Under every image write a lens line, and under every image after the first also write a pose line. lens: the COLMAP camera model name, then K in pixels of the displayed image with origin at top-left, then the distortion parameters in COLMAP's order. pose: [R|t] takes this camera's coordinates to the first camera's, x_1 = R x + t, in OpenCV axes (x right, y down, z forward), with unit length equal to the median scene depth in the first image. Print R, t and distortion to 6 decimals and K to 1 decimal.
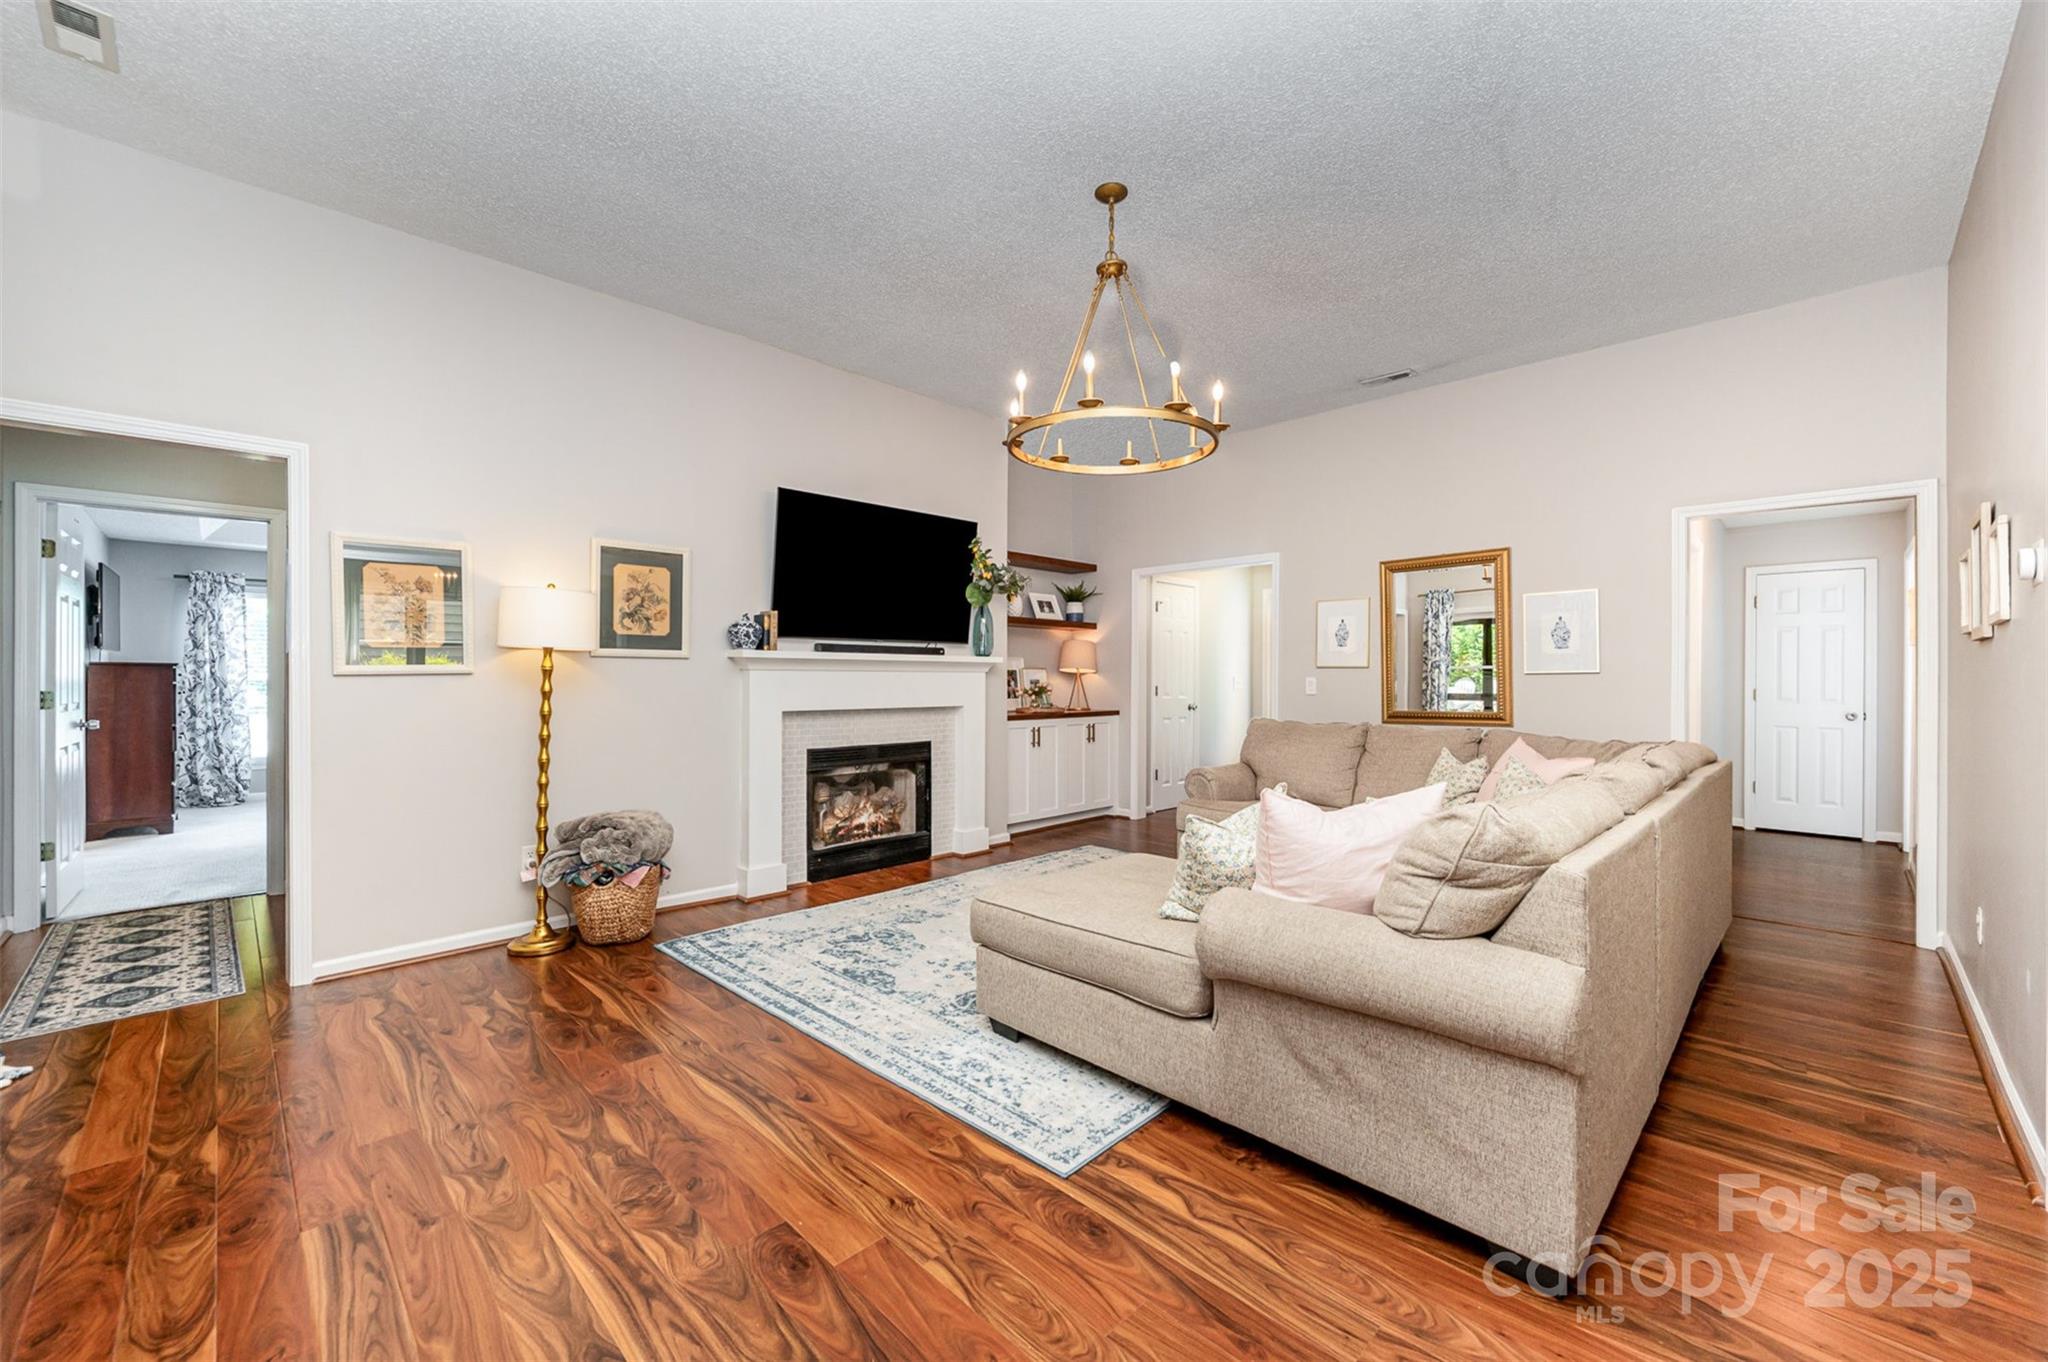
lens RADIAL K [[811.3, 0, 1024.0], [0, 811.3, 681.0], [0, 0, 1]] dist [0.001399, 0.000274]
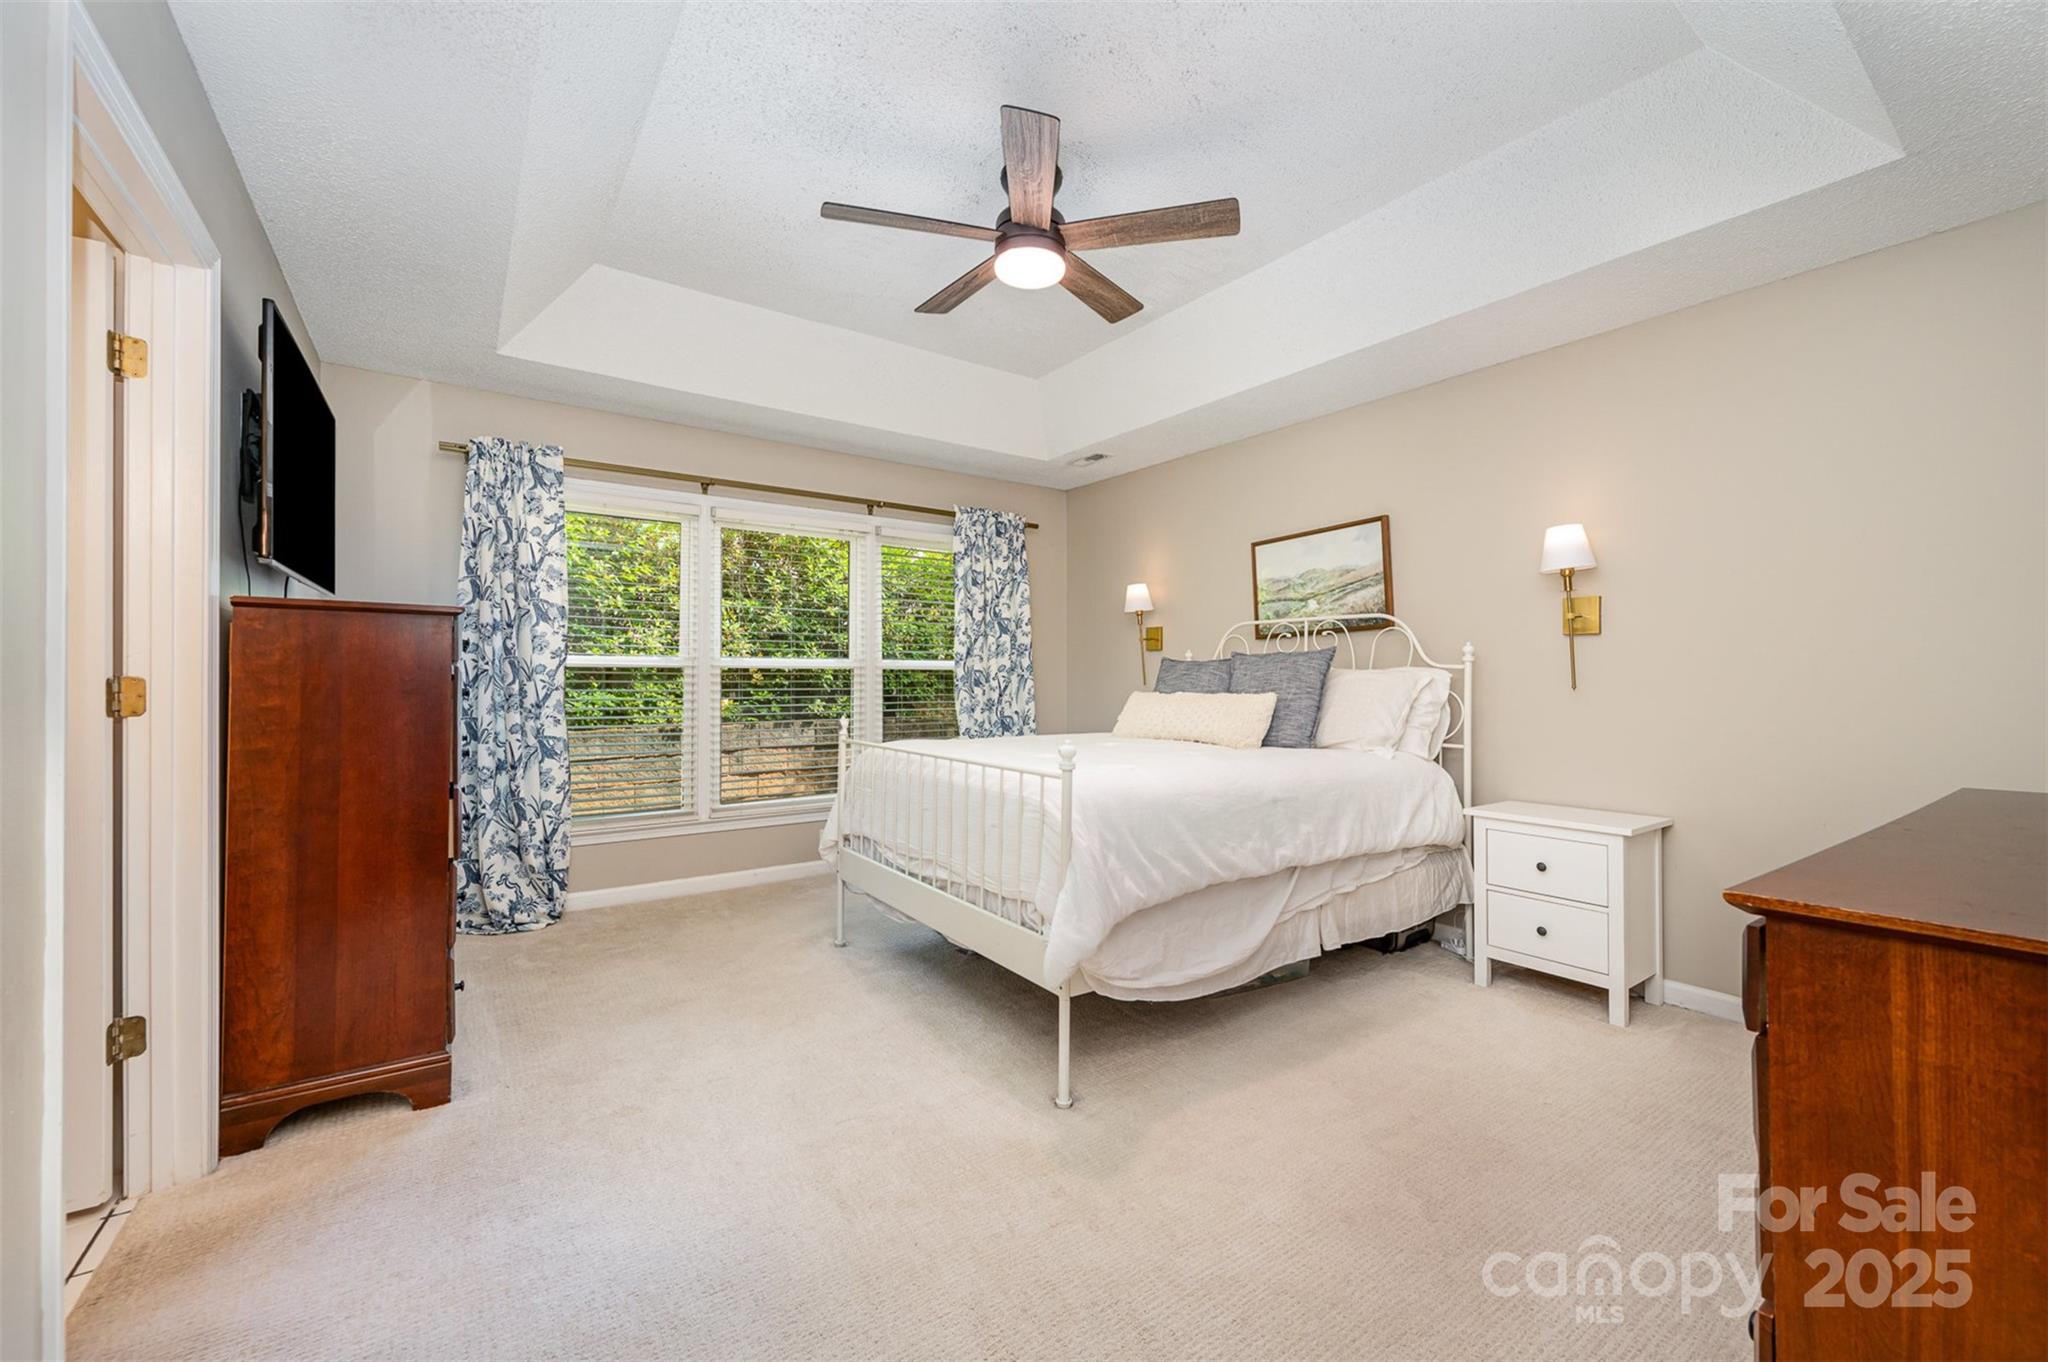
lens RADIAL K [[812.8, 0, 1024.5], [0, 812.8, 672.4], [0, 0, 1]] dist [0.000294, 0.000111]
pose [[0.986382, 0.001415, -0.164463, -0.495165], [-0.001900, 0.999994, -0.002790, 0.003082], [0.164458, 0.003065, 0.986379, 0.461879]]
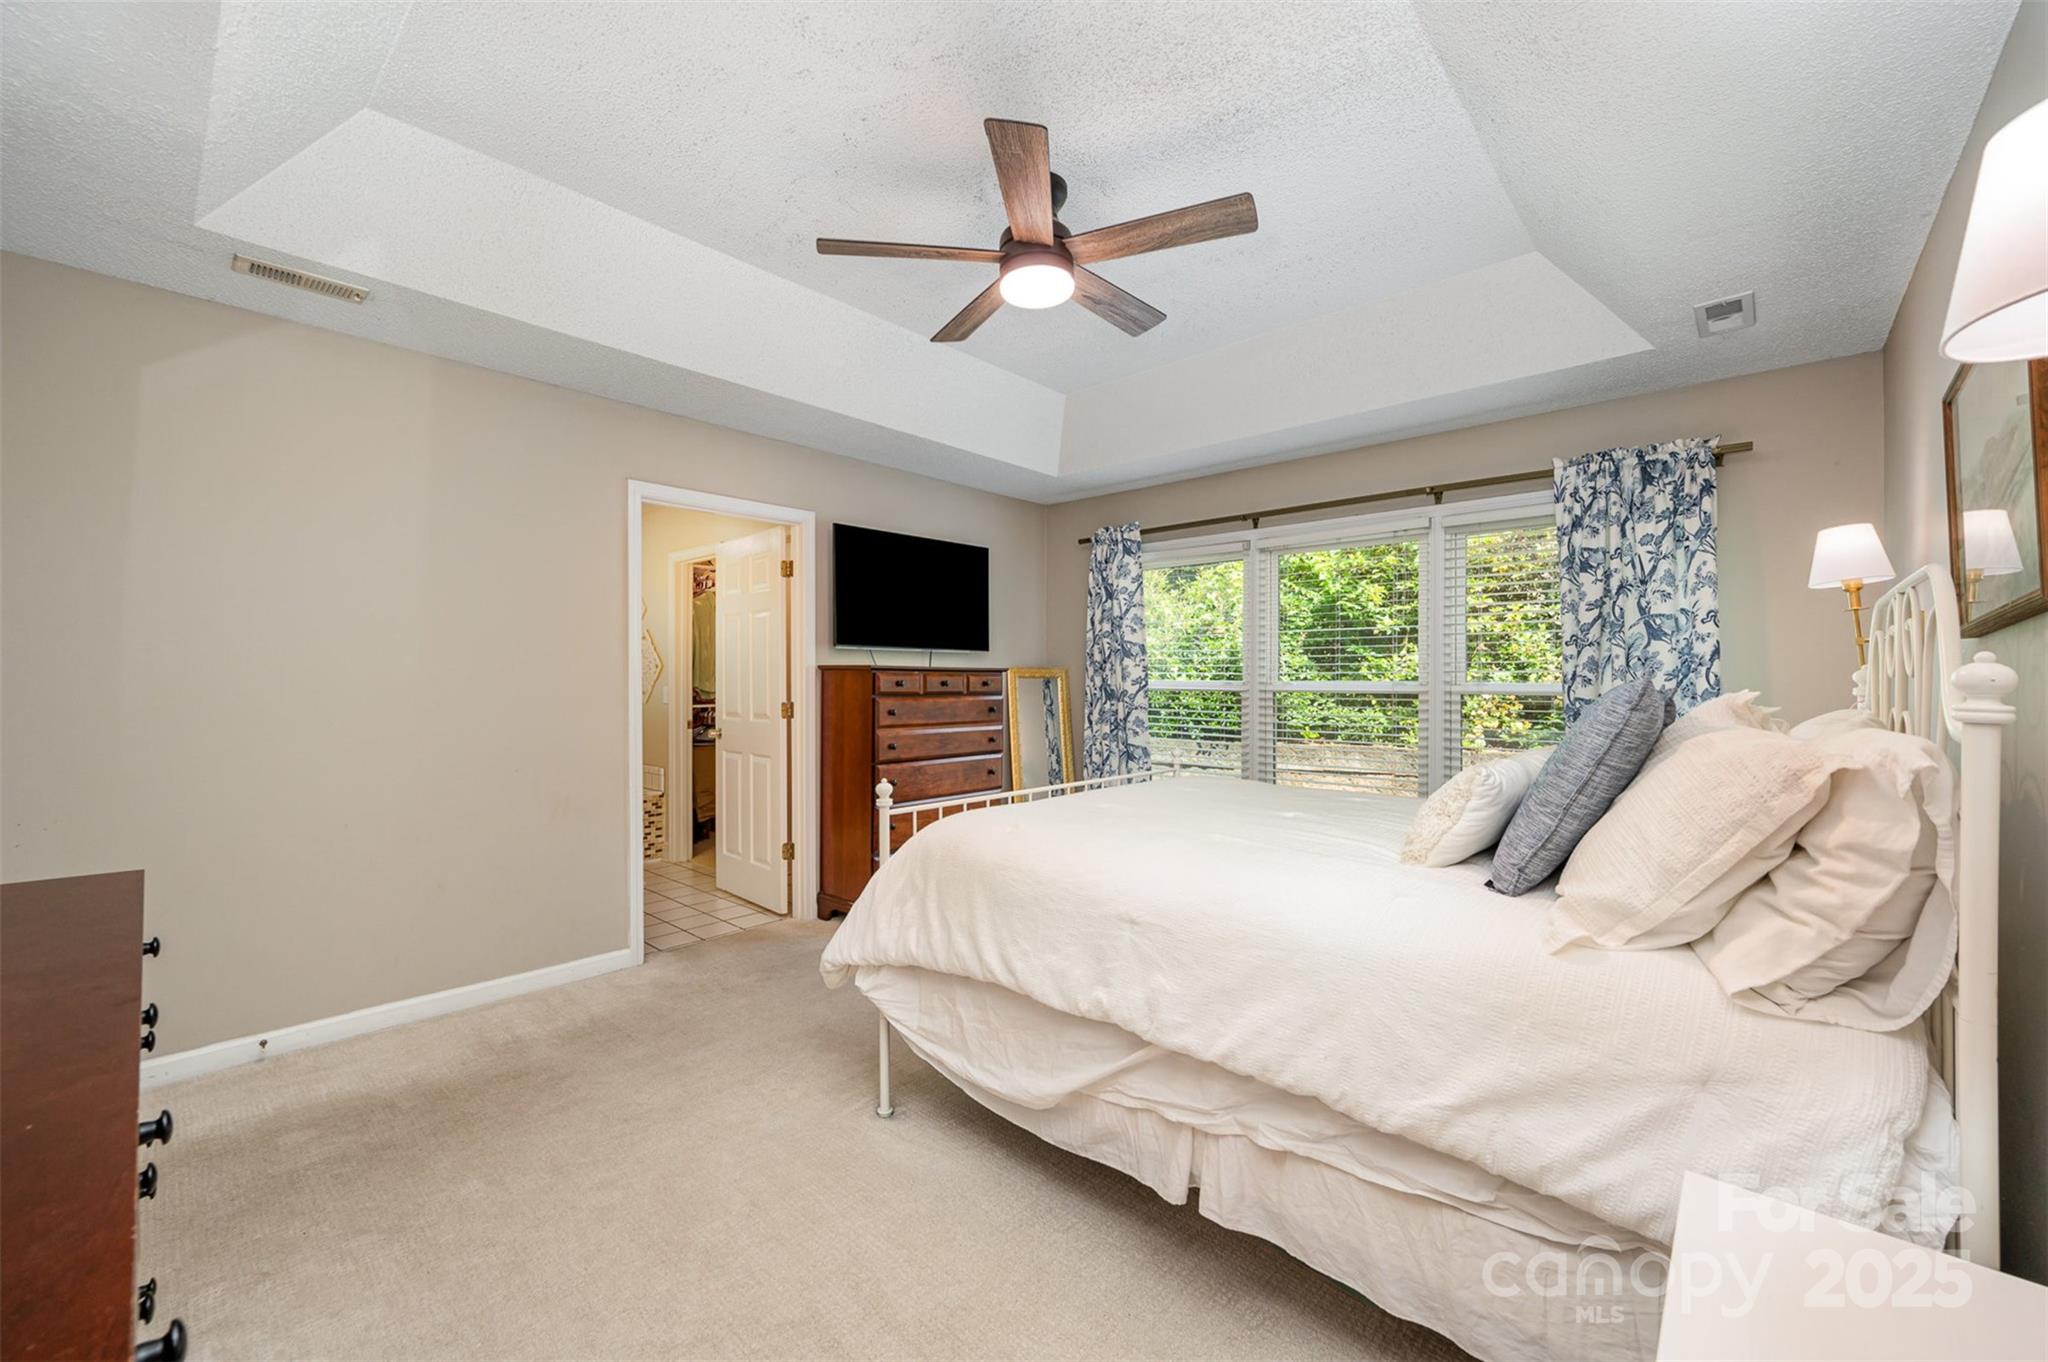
lens RADIAL K [[811.3, 0, 1024.0], [0, 811.3, 681.0], [0, 0, 1]] dist [0.001399, 0.000274]
pose [[0.049092, 0.003481, -0.998788, -0.272422], [0.002394, 0.999991, 0.003603, -0.009092], [0.998791, -0.002568, 0.049084, 0.719645]]
